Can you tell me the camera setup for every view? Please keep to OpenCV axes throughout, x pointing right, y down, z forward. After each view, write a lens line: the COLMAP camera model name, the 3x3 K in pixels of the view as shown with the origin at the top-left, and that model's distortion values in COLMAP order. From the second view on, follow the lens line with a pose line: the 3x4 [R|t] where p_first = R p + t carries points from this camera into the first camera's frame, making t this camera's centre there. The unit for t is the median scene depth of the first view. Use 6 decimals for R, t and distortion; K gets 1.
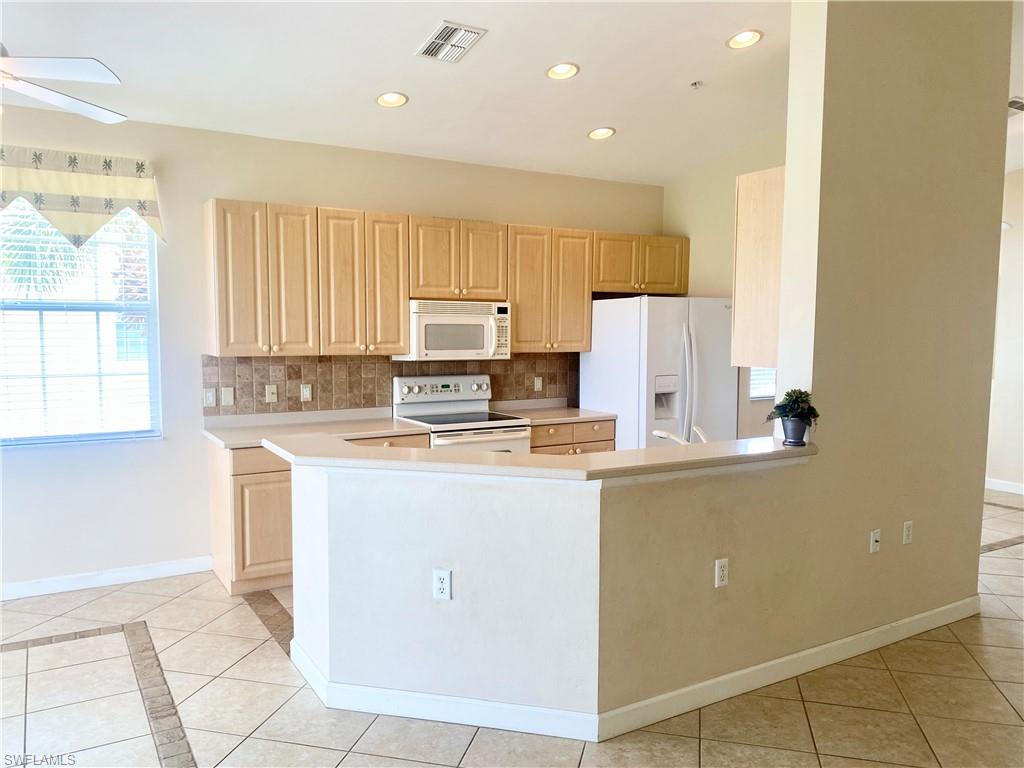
lens RADIAL K [[745.6, 0, 512.0], [0, 745.6, 384.0], [0, 0, 1]] dist [0.089889, -0.126351]
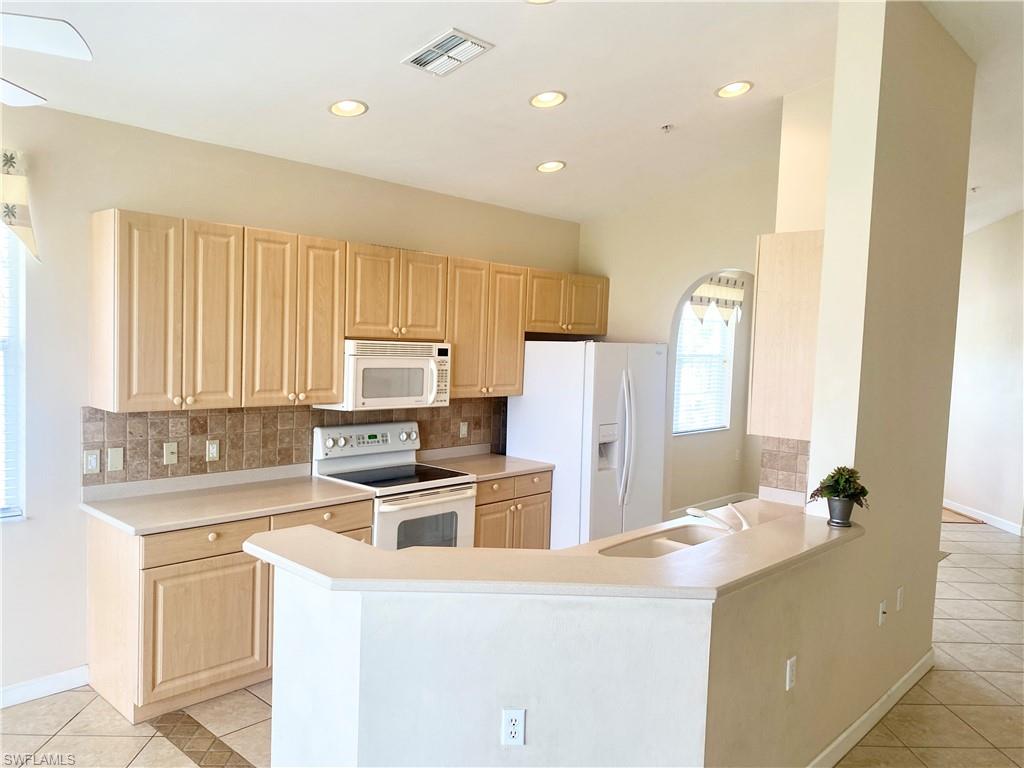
lens RADIAL K [[745.6, 0, 512.0], [0, 745.6, 384.0], [0, 0, 1]] dist [0.089889, -0.126351]
pose [[0.962514, 0.013695, 0.270887, -0.184559], [-0.009952, 0.999835, -0.015188, -0.050895], [-0.271050, 0.011922, 0.962491, 0.125864]]
